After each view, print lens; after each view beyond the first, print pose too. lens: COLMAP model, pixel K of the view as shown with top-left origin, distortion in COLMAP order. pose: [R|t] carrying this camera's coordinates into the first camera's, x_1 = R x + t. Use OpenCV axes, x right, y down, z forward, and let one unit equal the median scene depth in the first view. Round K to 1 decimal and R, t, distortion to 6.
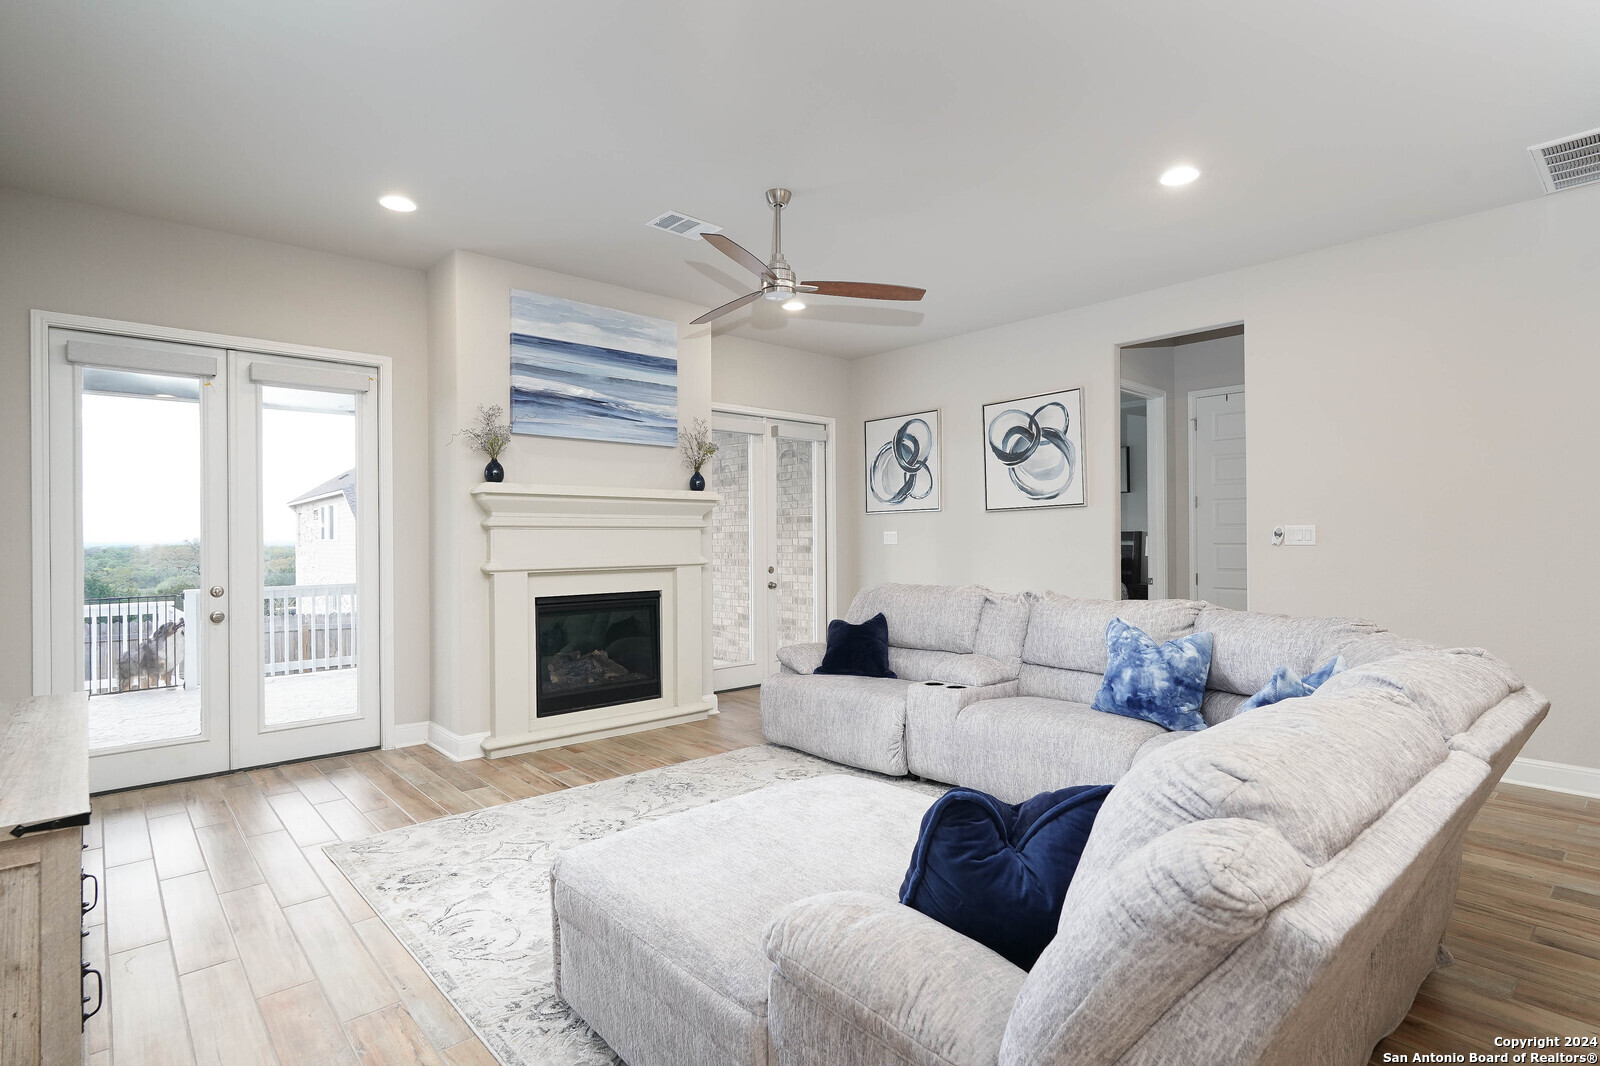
lens RADIAL K [[802.1, 0, 802.7], [0, 802.1, 531.2], [0, 0, 1]] dist [-0.000787, 0.000019]
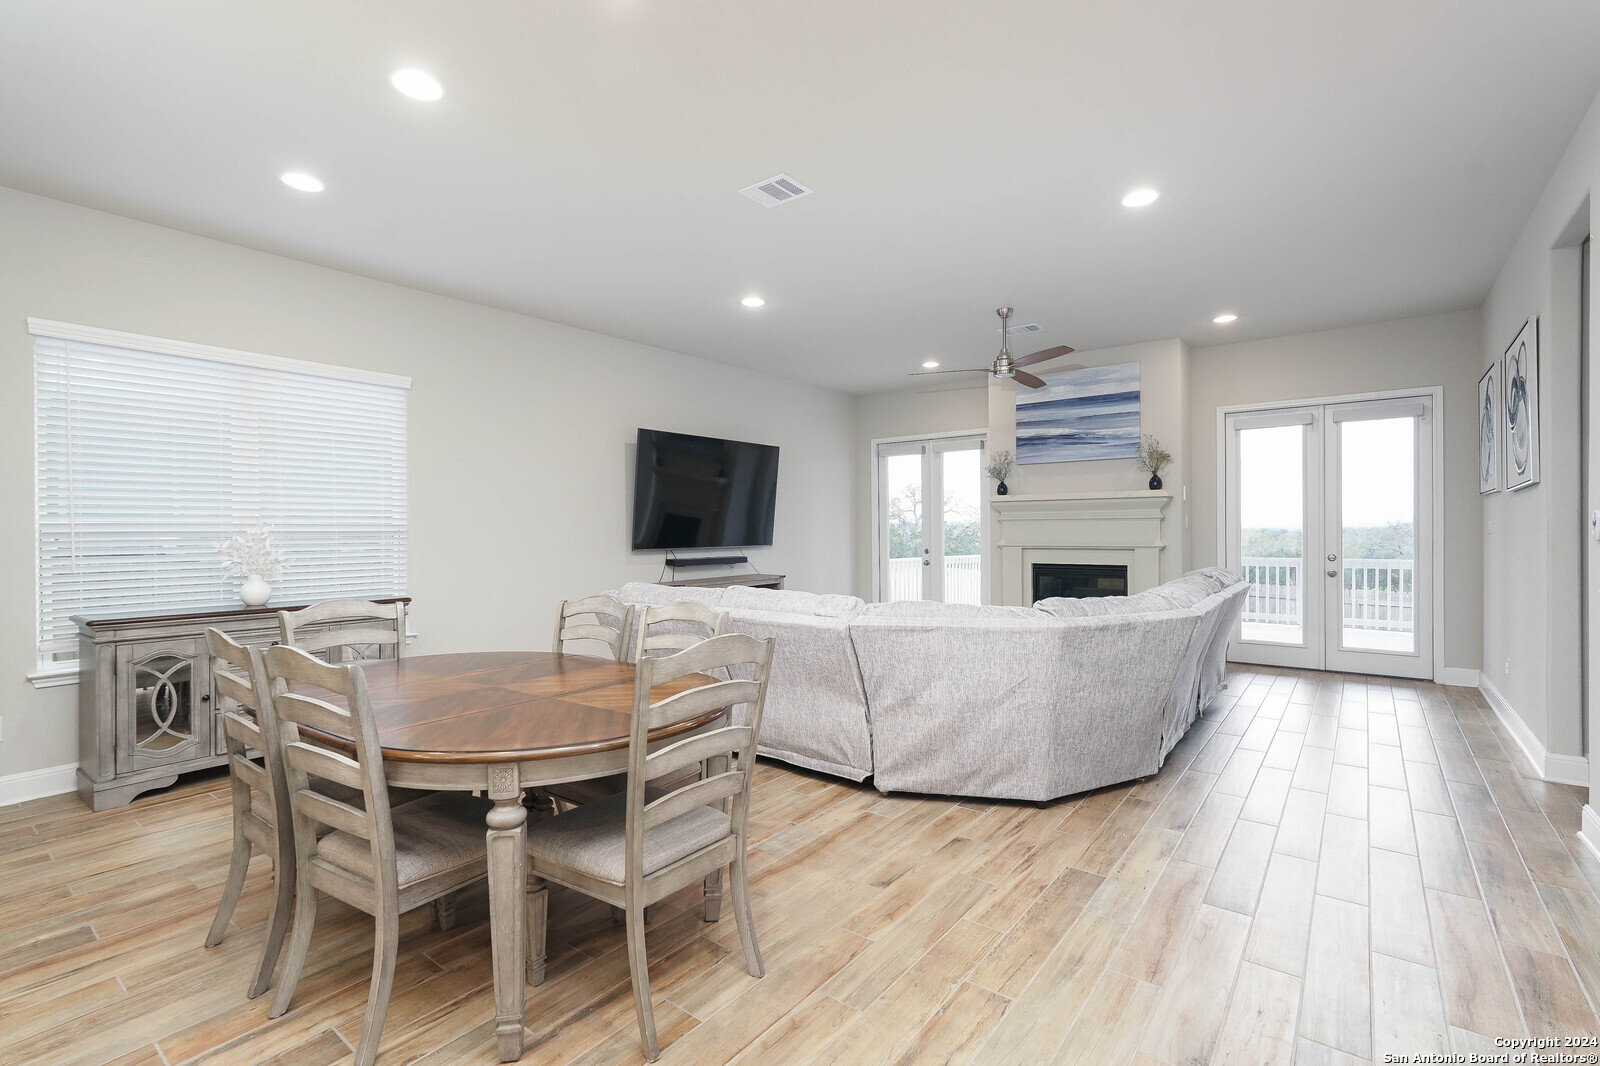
lens RADIAL K [[748.0, 0, 793.1], [0, 748.0, 530.6], [0, 0, 1]] dist [0.003427, -0.000068]
pose [[0.183814, 0.004575, -0.982950, 0.947084], [0.017477, 0.999816, 0.007922, -0.004212], [0.982806, -0.018635, 0.183700, 0.215151]]
